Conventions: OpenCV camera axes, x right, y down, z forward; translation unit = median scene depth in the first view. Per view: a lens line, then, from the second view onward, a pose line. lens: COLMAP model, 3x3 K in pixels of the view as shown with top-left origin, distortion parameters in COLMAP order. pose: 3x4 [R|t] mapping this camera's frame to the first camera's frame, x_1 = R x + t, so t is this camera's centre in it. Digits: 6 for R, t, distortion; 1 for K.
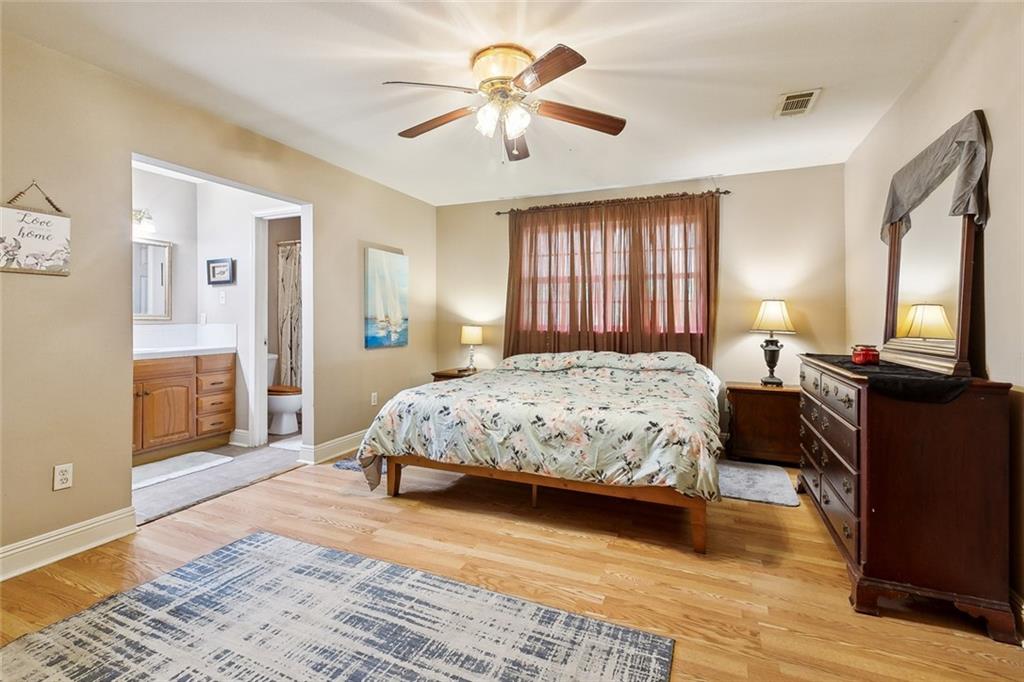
lens RADIAL K [[466.7, 0, 505.8], [0, 466.7, 320.0], [0, 0, 1]] dist [0.005900, 0.000287]
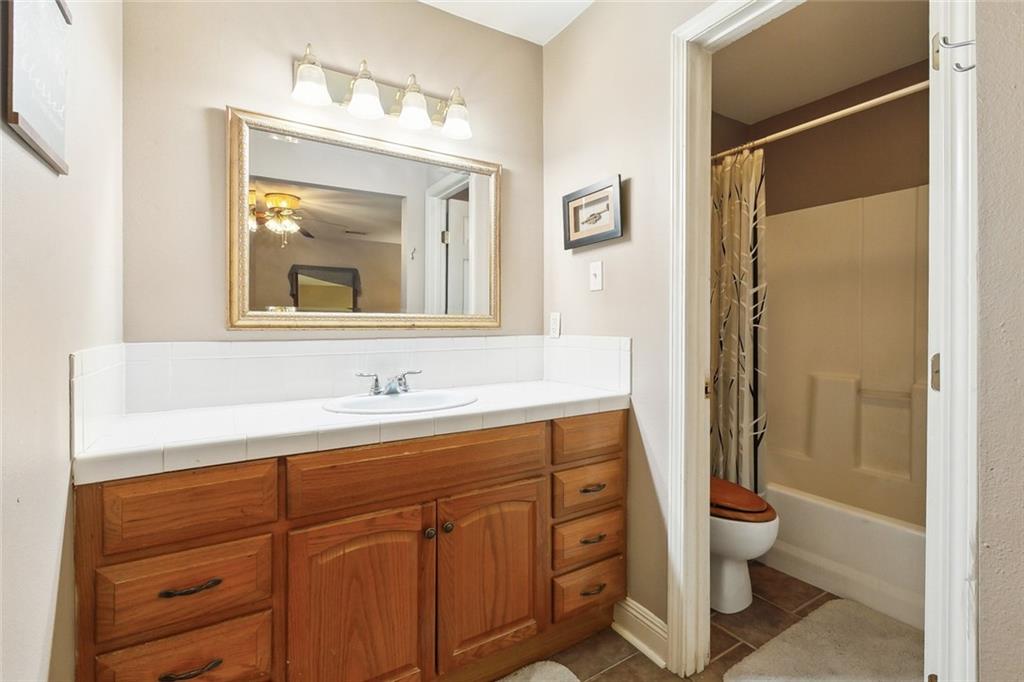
lens RADIAL K [[466.7, 0, 511.1], [0, 466.7, 330.8], [0, 0, 1]] dist [0.005900, 0.000287]
pose [[0.830211, 0.014369, -0.557264, -0.440658], [-0.004229, 0.999801, 0.019479, -0.004936], [0.557433, -0.013815, 0.830107, 0.613211]]
